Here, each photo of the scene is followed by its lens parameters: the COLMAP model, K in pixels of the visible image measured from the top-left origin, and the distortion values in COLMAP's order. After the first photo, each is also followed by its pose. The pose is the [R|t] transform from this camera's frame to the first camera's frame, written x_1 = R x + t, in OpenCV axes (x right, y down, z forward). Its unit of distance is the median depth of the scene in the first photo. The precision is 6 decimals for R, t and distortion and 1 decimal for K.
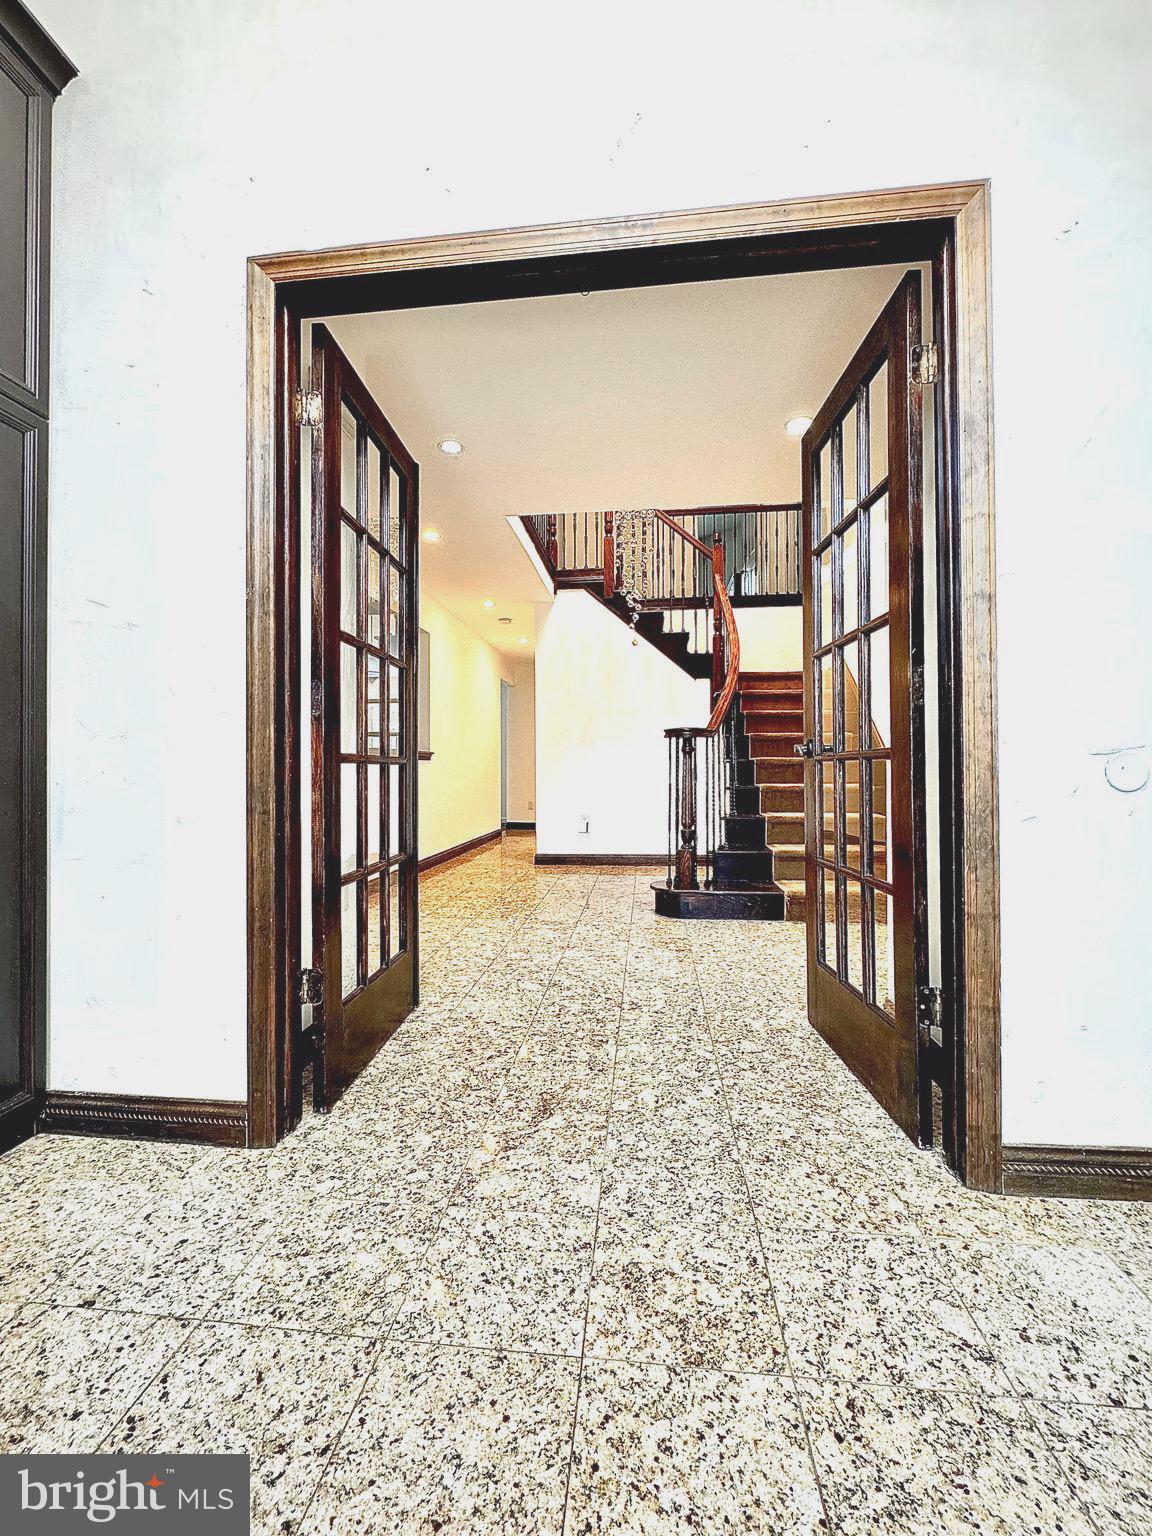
lens RADIAL K [[639.4, 0, 581.2], [0, 639.4, 764.4], [0, 0, 1]] dist [-0.002953, -0.000321]
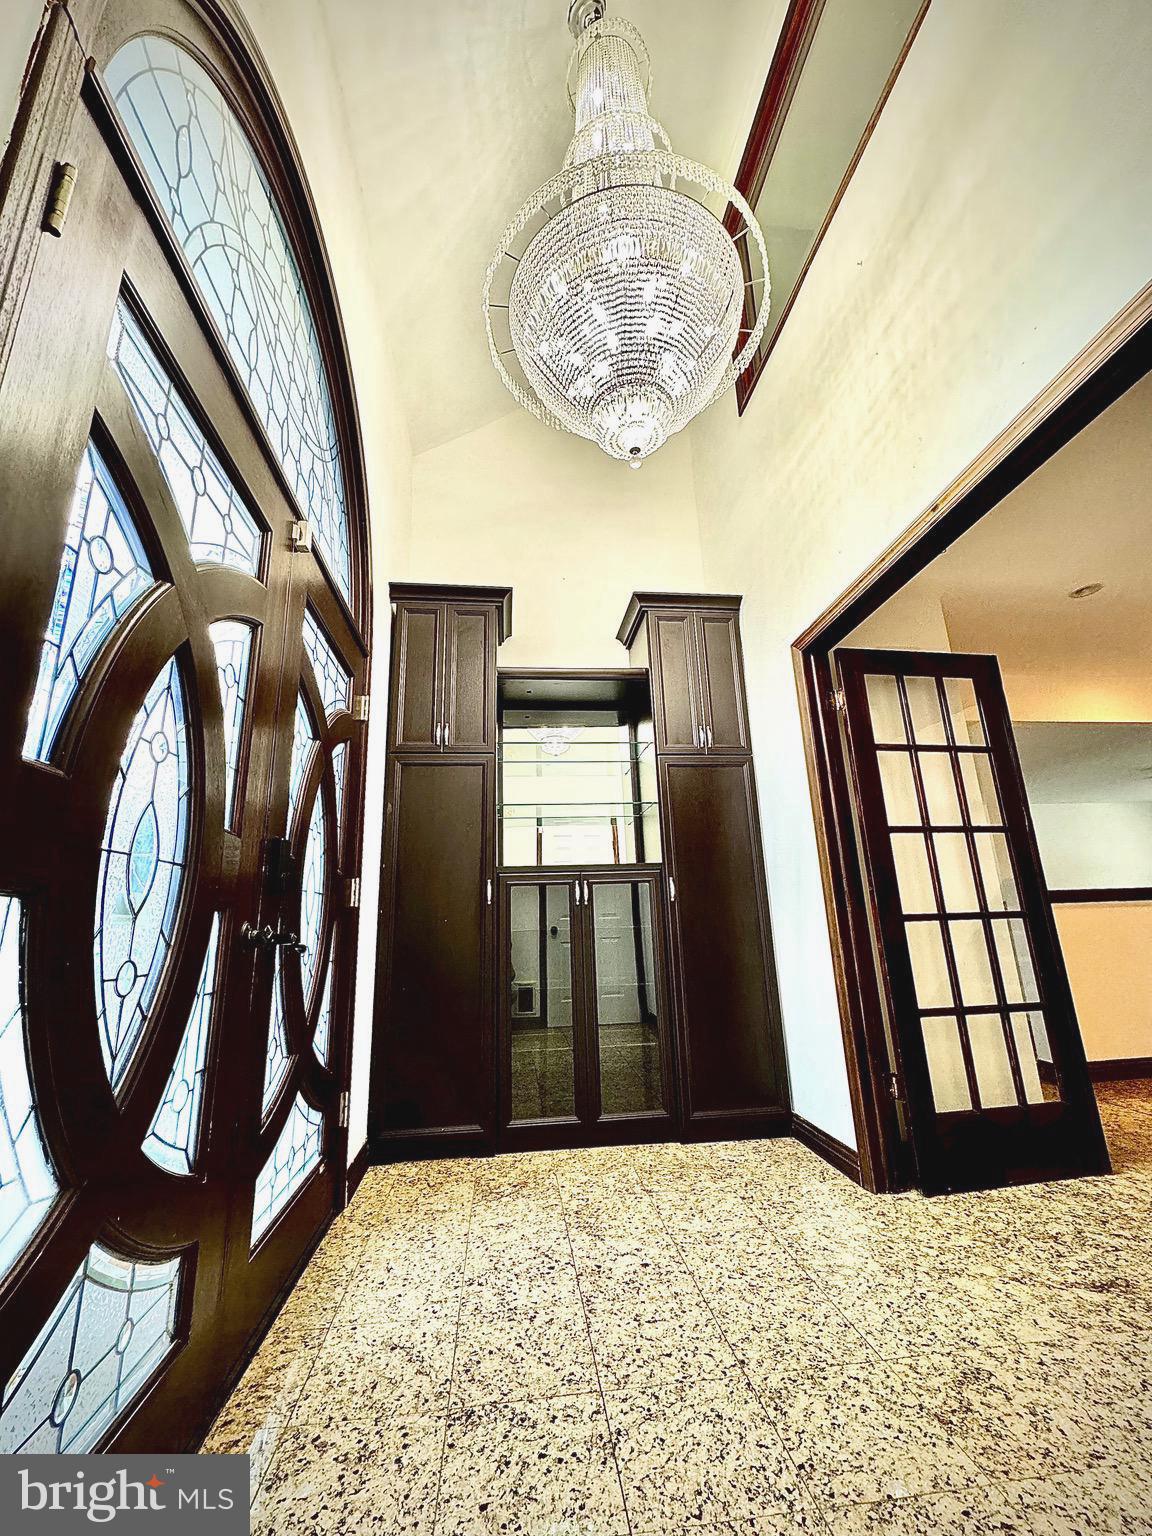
lens RADIAL K [[615.5, 0, 578.0], [0, 615.5, 762.2], [0, 0, 1]] dist [-0.003078, 0.000236]
pose [[0.222937, -0.253153, -0.941389, 0.952228], [0.039324, 0.967242, -0.250792, -0.036417], [0.974039, 0.018892, 0.225589, -0.006974]]
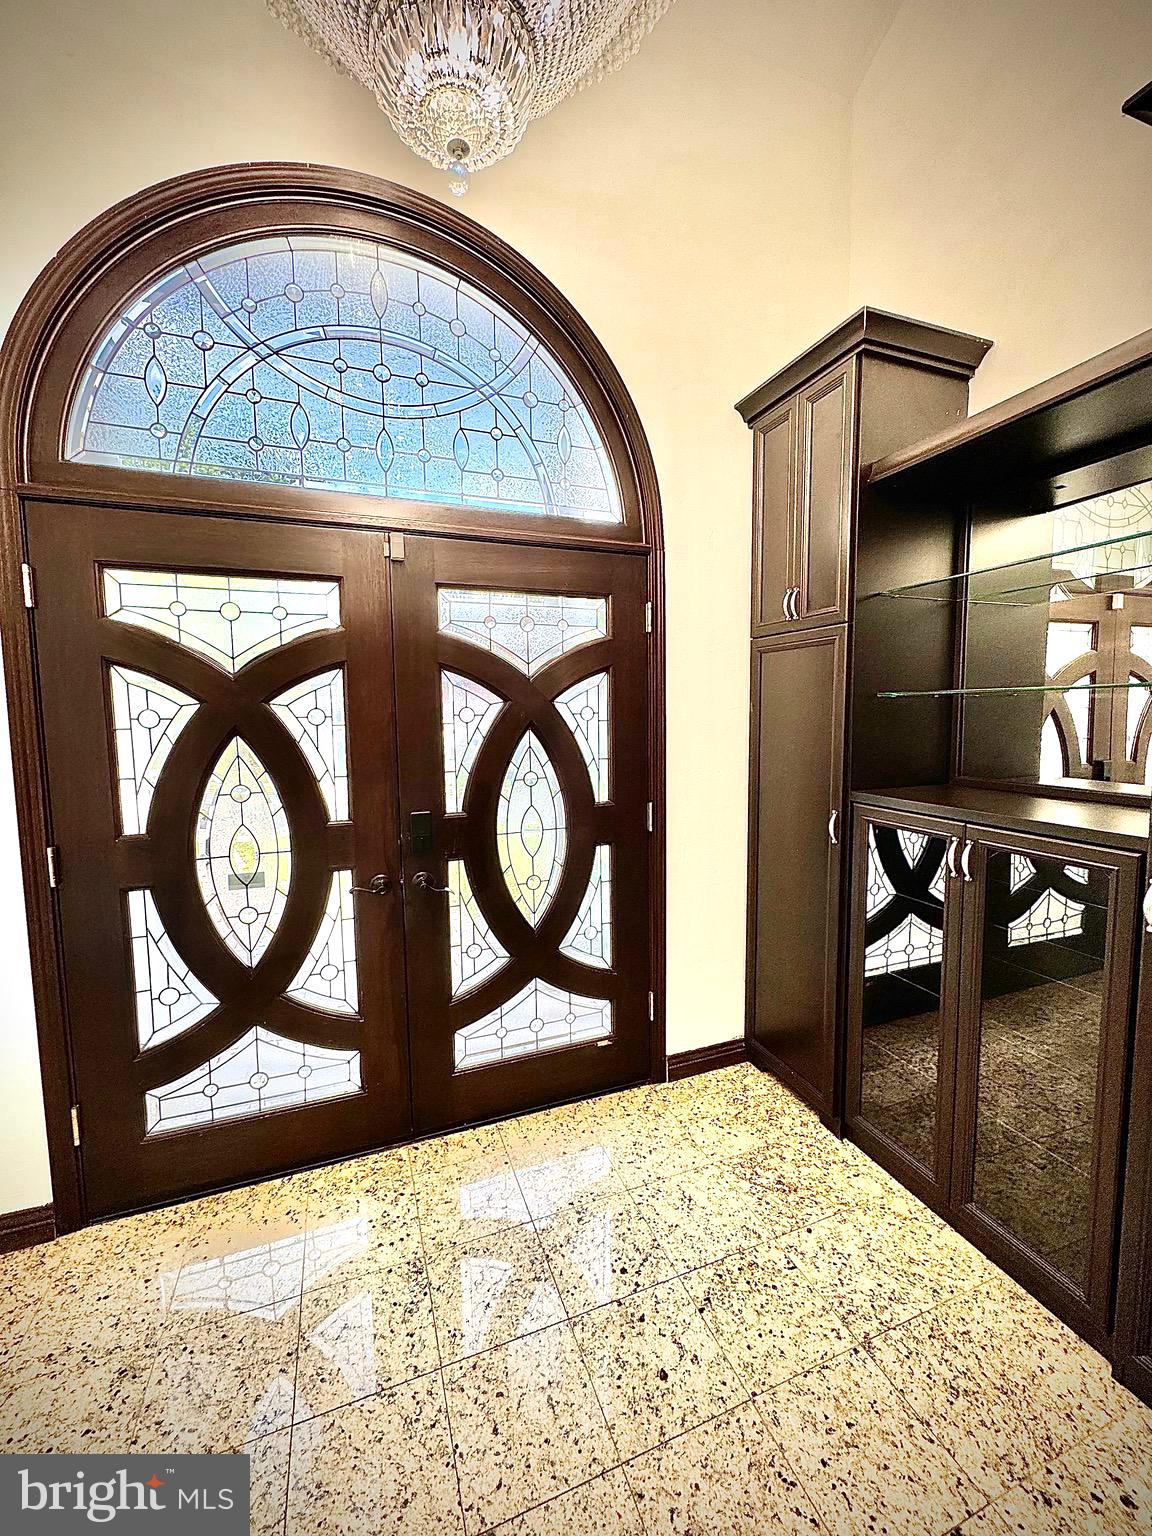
lens RADIAL K [[615.5, 0, 578.0], [0, 615.5, 762.2], [0, 0, 1]] dist [-0.003078, 0.000236]
pose [[-0.891742, 0.058434, -0.448755, 0.135213], [0.023988, 0.996338, 0.082068, -0.396397], [0.451907, 0.062419, -0.889879, 1.086012]]
